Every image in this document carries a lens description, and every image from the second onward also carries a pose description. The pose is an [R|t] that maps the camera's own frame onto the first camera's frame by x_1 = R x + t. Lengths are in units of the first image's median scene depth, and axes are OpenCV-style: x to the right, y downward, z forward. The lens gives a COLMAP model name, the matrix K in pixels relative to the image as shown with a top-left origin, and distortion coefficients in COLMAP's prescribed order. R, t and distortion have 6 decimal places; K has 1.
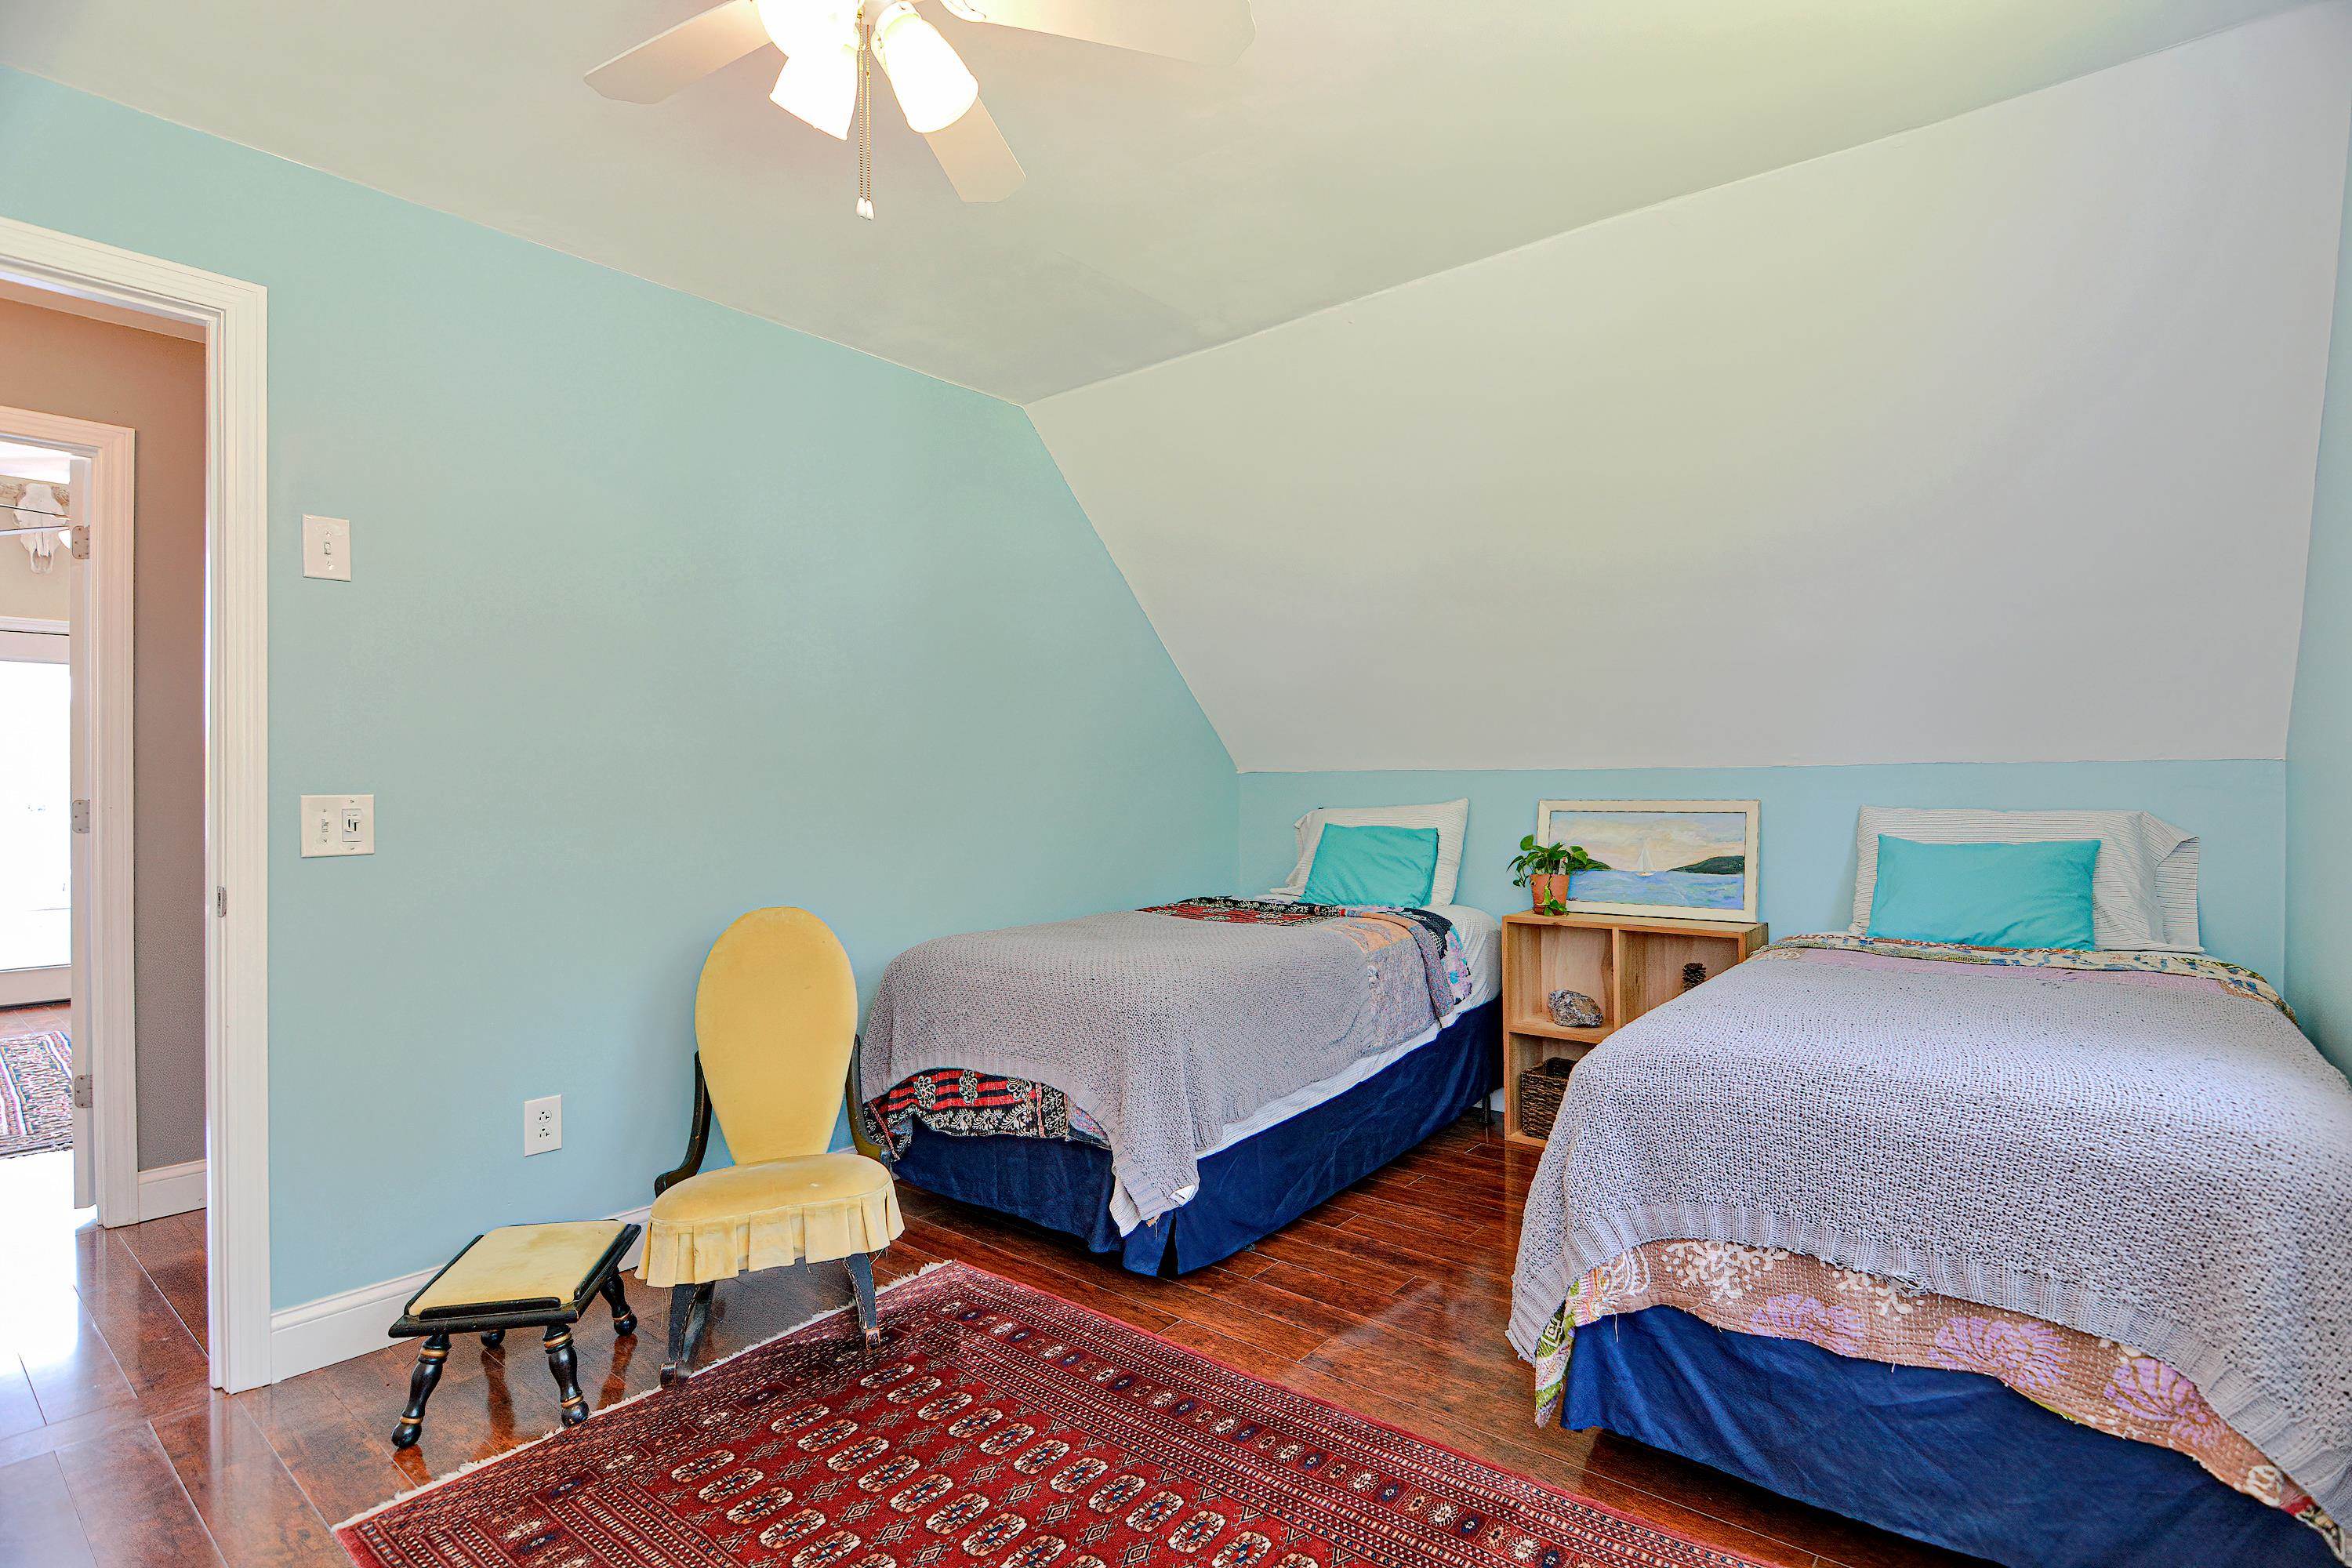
lens RADIAL K [[1139.5, 0, 1185.3], [0, 1139.5, 780.2], [0, 0, 1]] dist [0.003575, -0.009426]
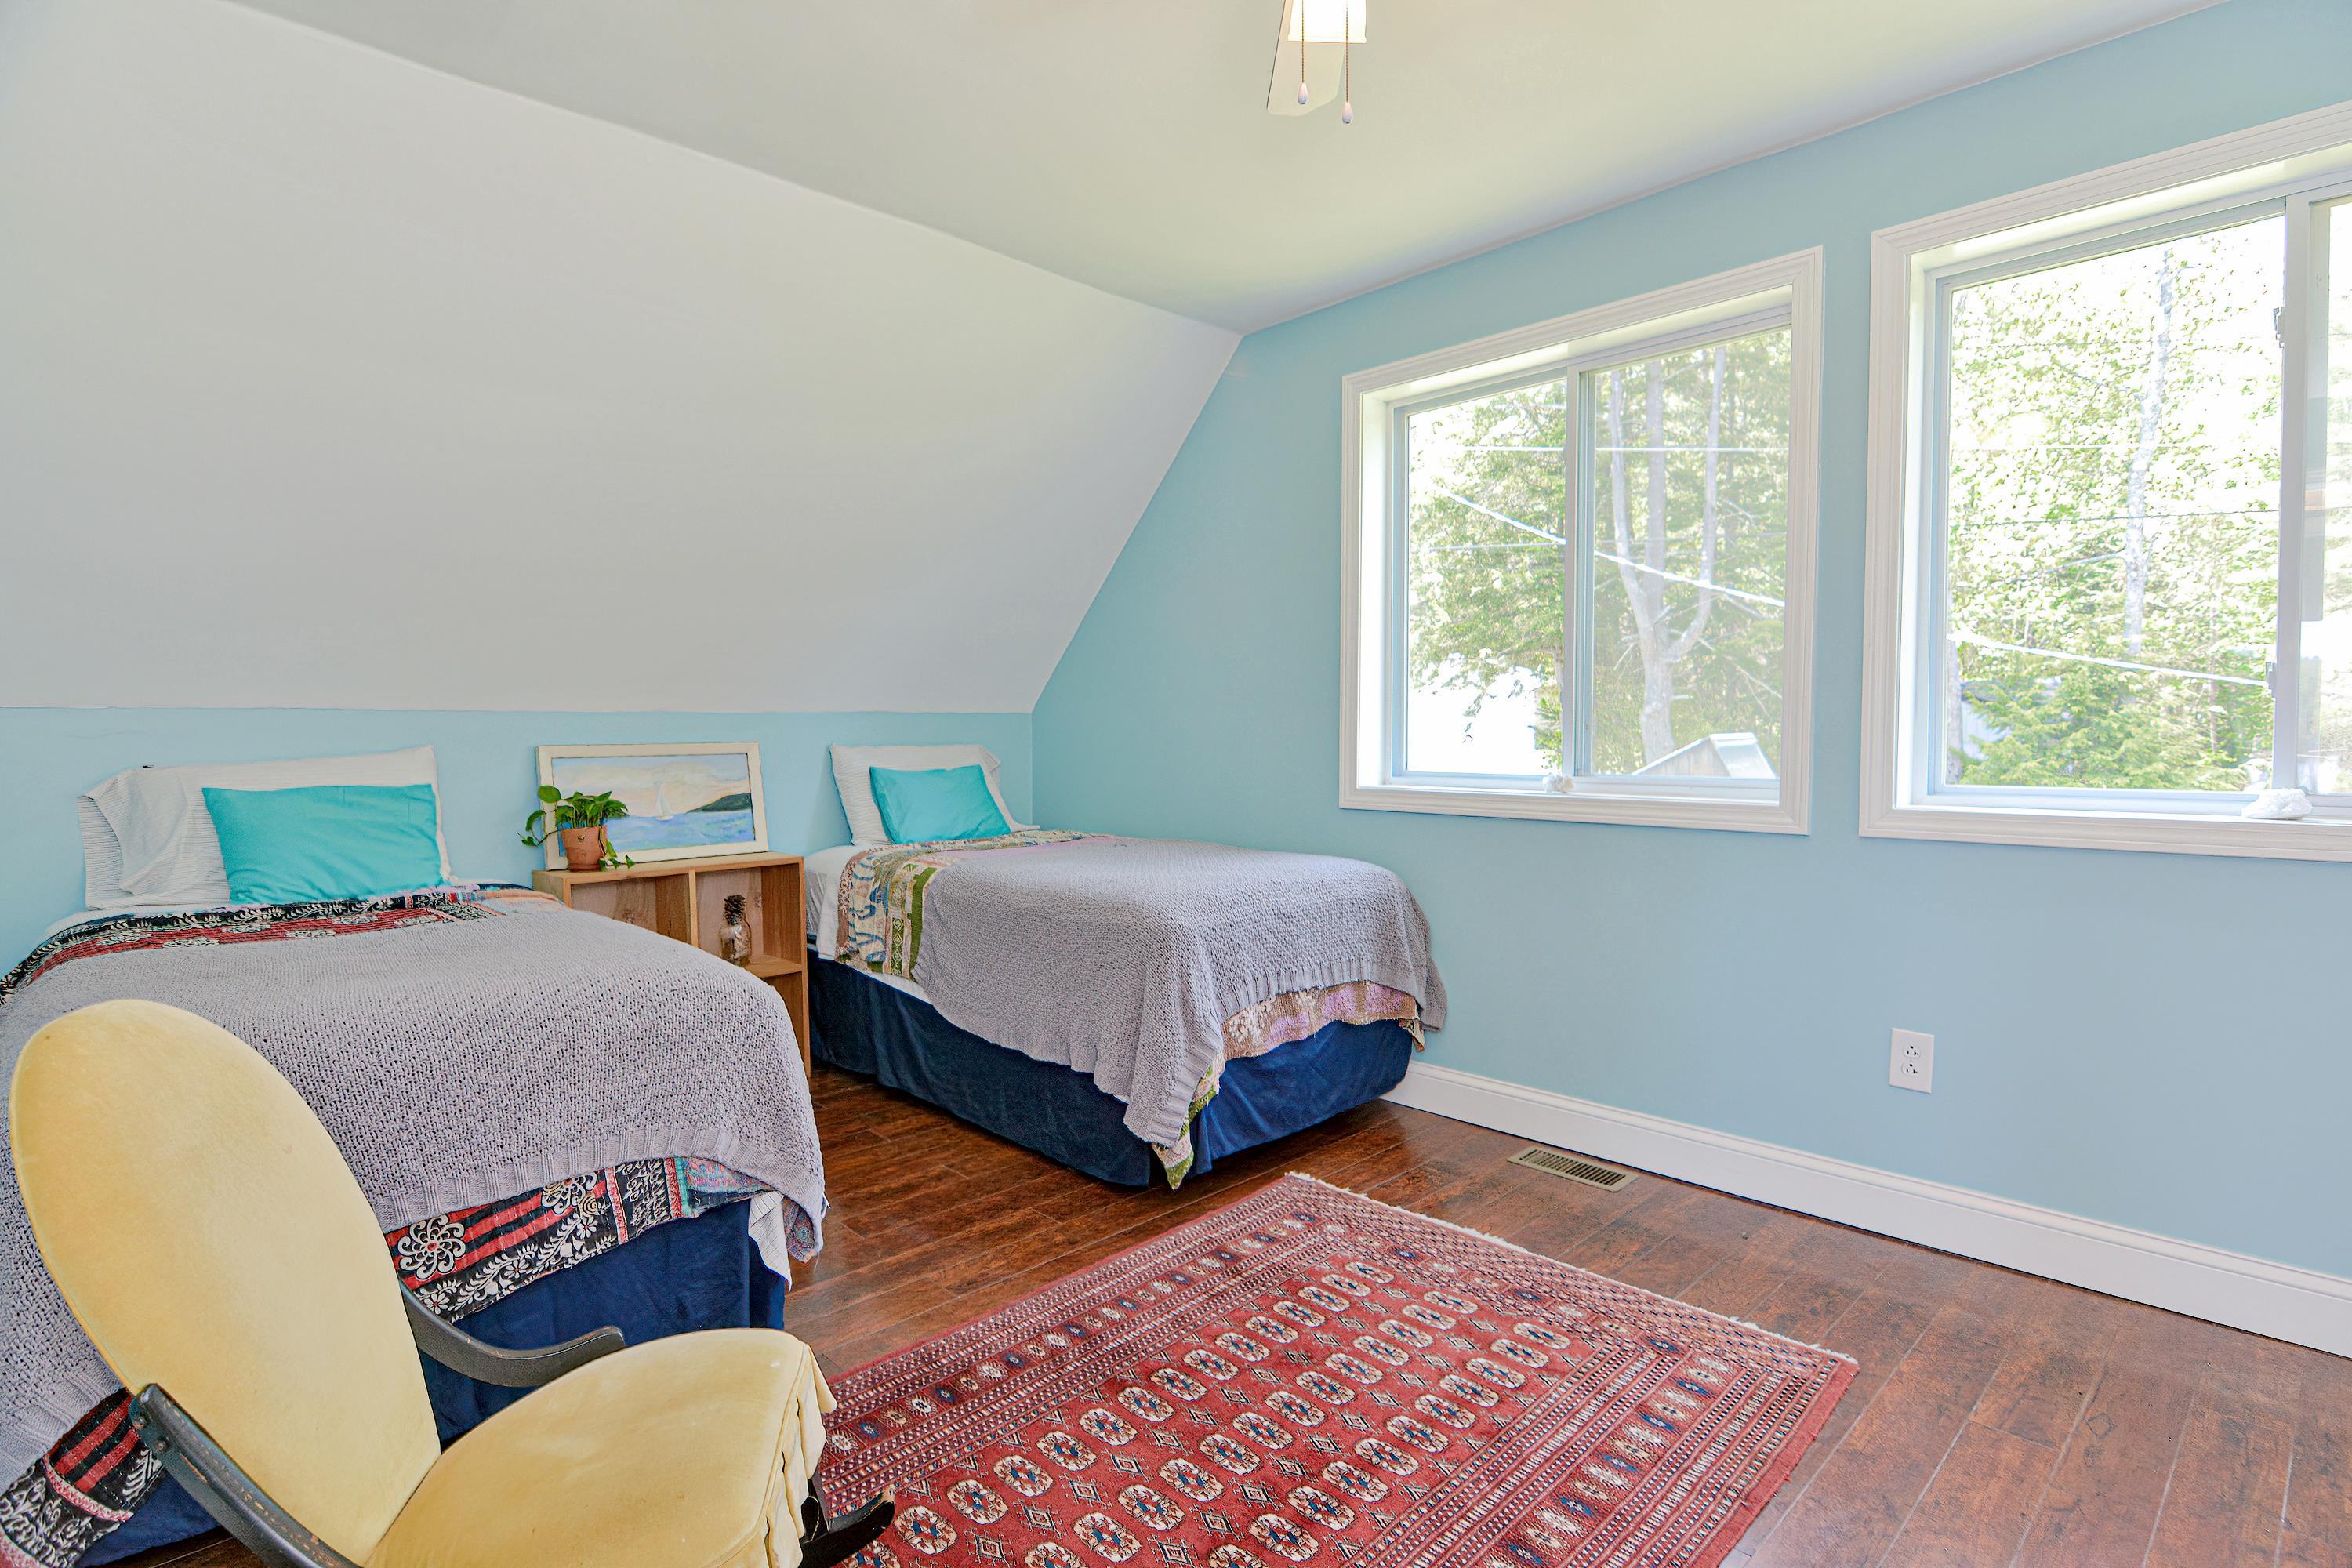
lens RADIAL K [[1139.5, 0, 1187.9], [0, 1139.5, 787.8], [0, 0, 1]] dist [0.003575, -0.009426]
pose [[0.119273, -0.044665, 0.991856, -0.722640], [0.003672, 0.999001, 0.044545, 0.018465], [-0.992855, -0.001670, 0.119317, 0.582101]]
